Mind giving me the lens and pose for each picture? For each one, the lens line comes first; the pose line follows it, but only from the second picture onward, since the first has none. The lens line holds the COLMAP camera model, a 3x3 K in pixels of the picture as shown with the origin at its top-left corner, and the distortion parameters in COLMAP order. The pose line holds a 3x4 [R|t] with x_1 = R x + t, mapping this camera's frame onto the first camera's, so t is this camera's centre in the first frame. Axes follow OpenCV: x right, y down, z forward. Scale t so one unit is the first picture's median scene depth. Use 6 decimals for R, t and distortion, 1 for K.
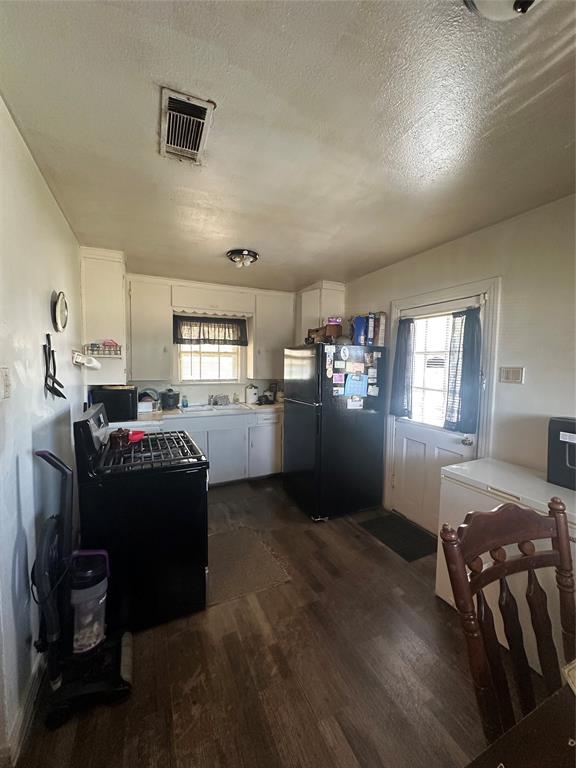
lens RADIAL K [[300.1, 0, 288.0], [0, 300.1, 384.0], [0, 0, 1]] dist [0.001898, 0.000196]
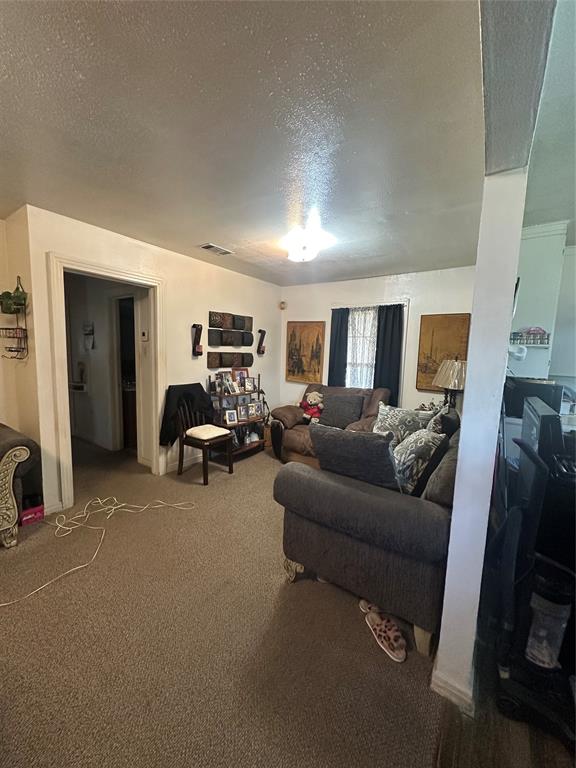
lens RADIAL K [[300.1, 0, 288.0], [0, 300.1, 384.0], [0, 0, 1]] dist [0.001898, 0.000196]
pose [[0.529339, 0.094501, -0.843131, -0.215348], [-0.081109, 0.994862, 0.060585, 0.025570], [0.844524, 0.036316, 0.534285, -0.088805]]
